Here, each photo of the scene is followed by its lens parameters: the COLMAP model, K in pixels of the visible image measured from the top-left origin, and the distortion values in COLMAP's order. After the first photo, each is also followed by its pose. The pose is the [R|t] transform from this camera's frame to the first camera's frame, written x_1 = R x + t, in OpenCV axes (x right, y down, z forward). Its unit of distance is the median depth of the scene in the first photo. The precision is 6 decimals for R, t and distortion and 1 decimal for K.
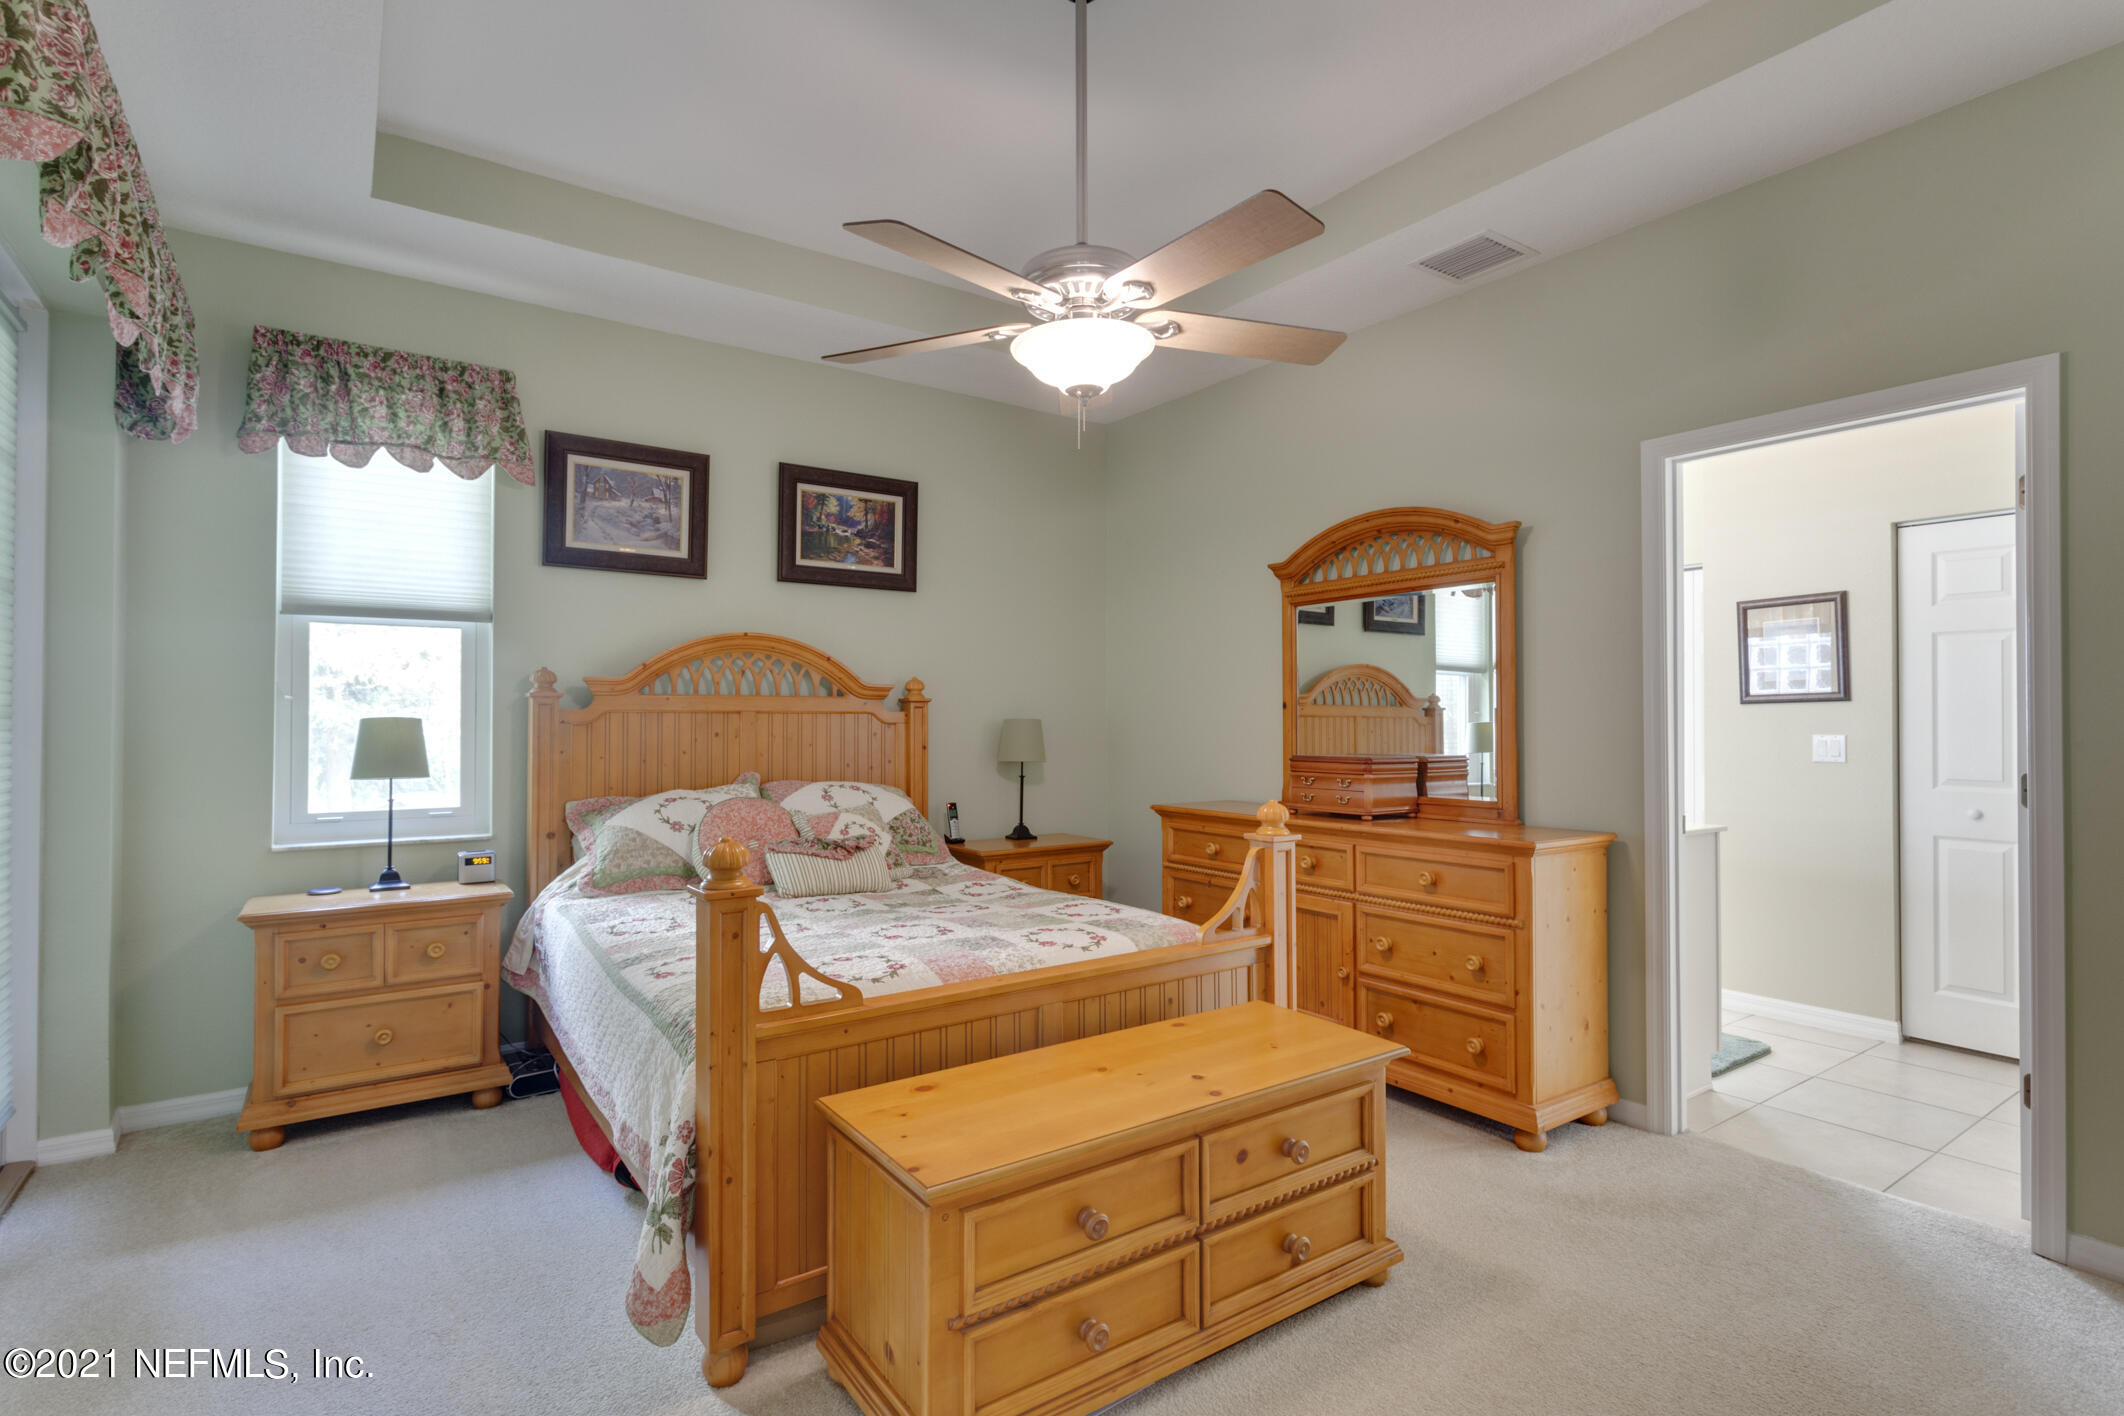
lens RADIAL K [[1049.9, 0, 1062.1], [0, 1049.9, 711.9], [0, 0, 1]] dist [-0.003418, 0.003225]
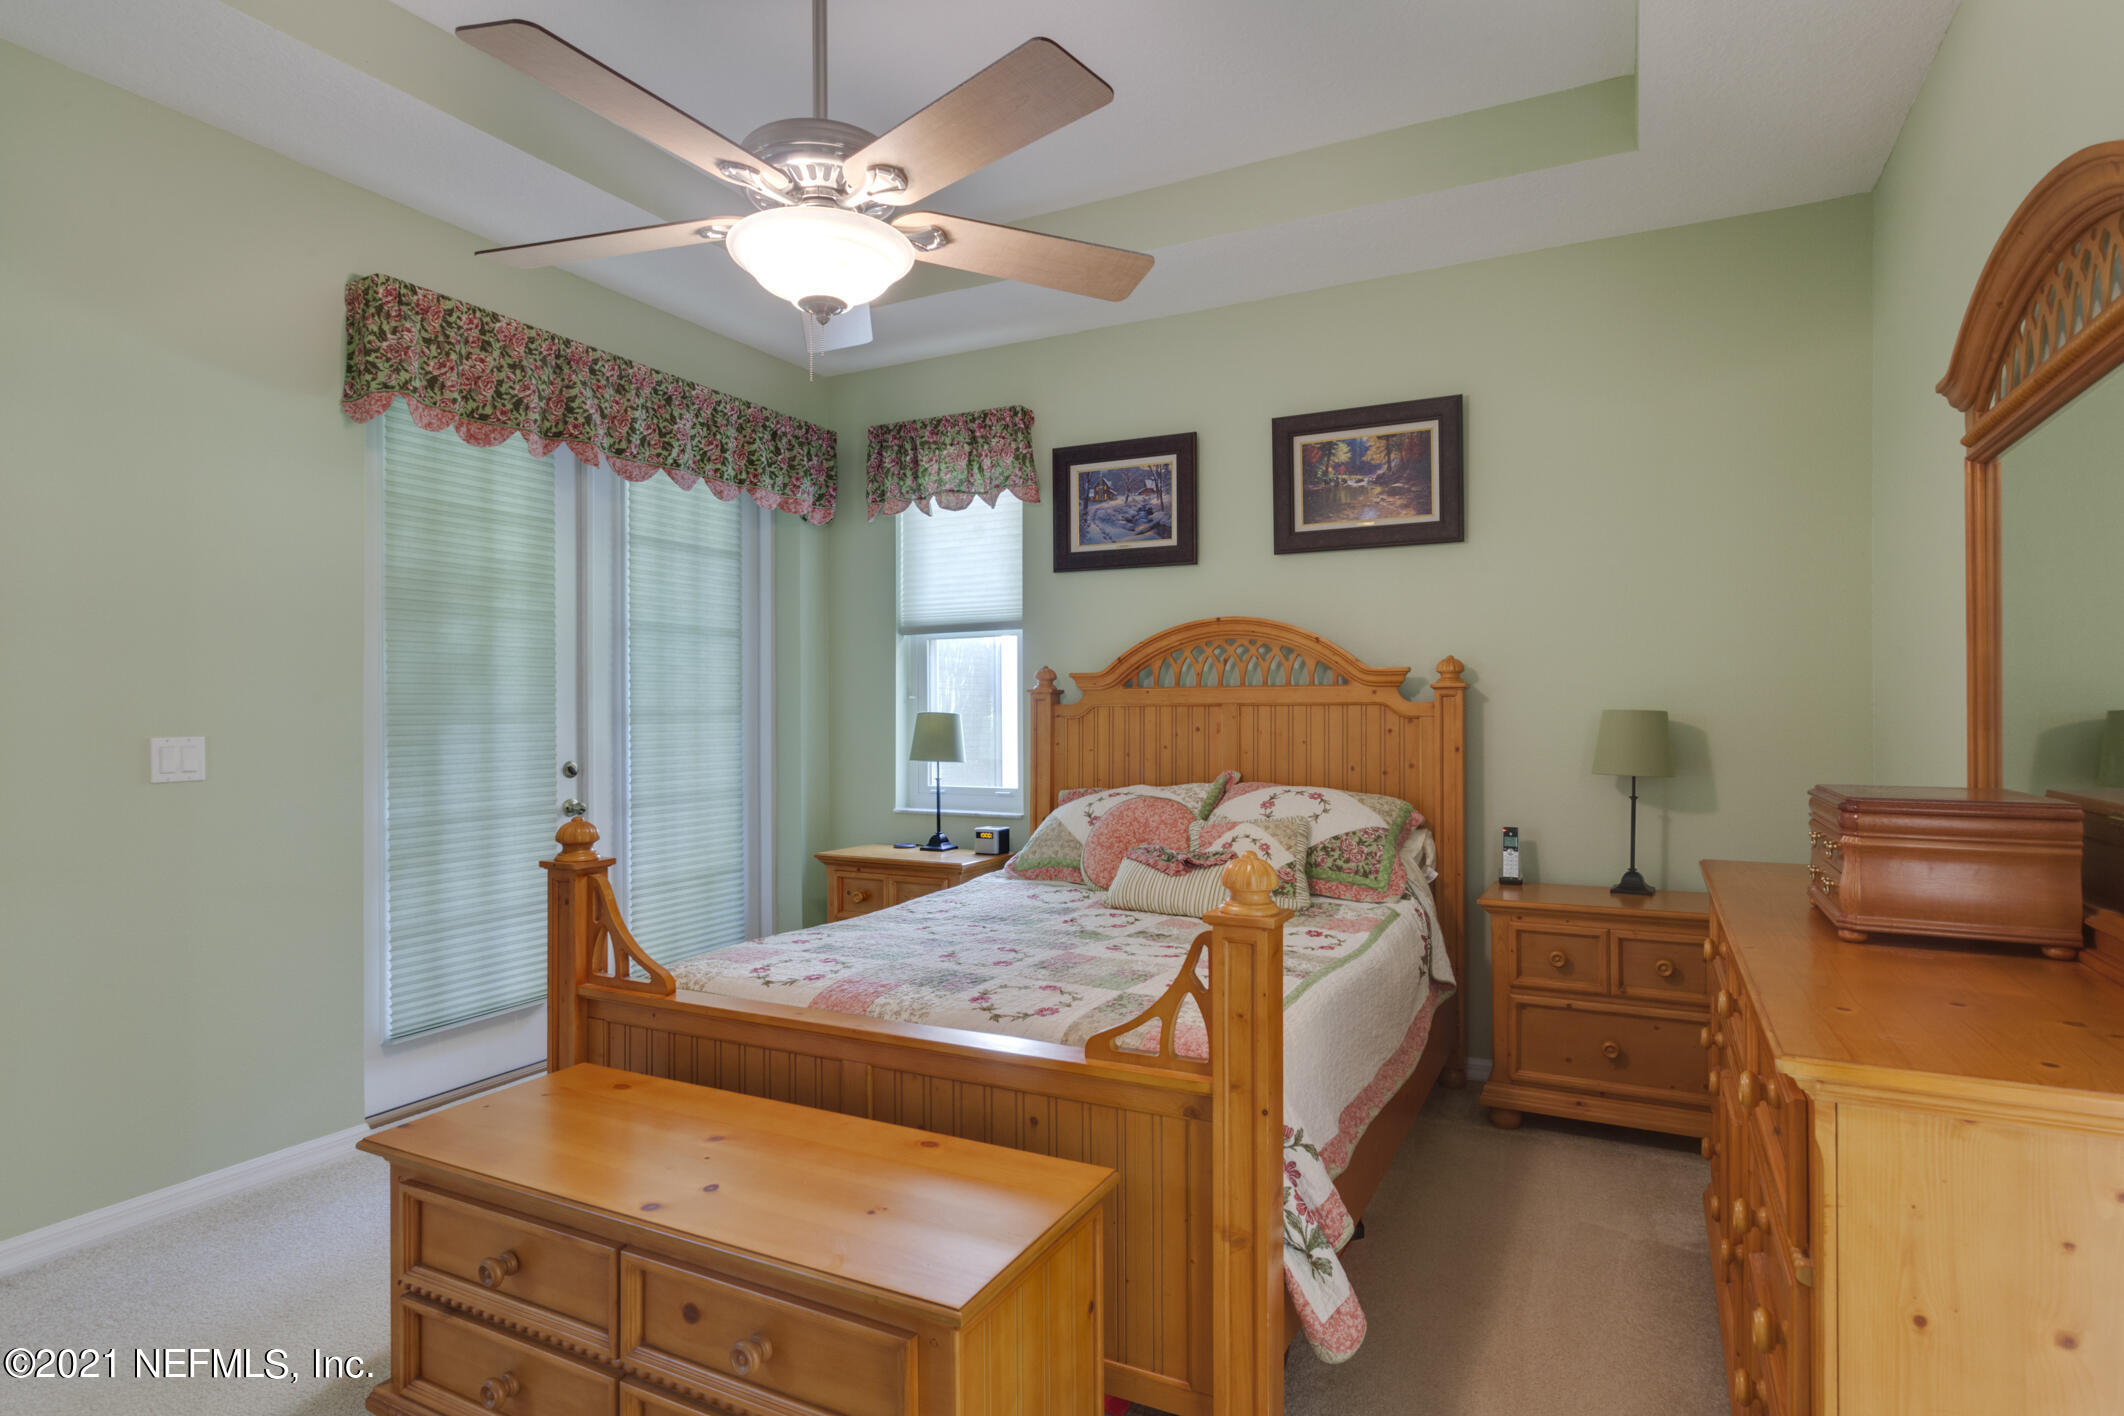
lens RADIAL K [[1116.7, 0, 1061.8], [0, 1116.7, 695.1], [0, 0, 1]] dist [0.000474, 0.000893]
pose [[0.452042, -0.011664, -0.891921, 0.515218], [0.013120, 0.999893, -0.006426, -0.003888], [0.891900, -0.008797, 0.452147, 0.450647]]
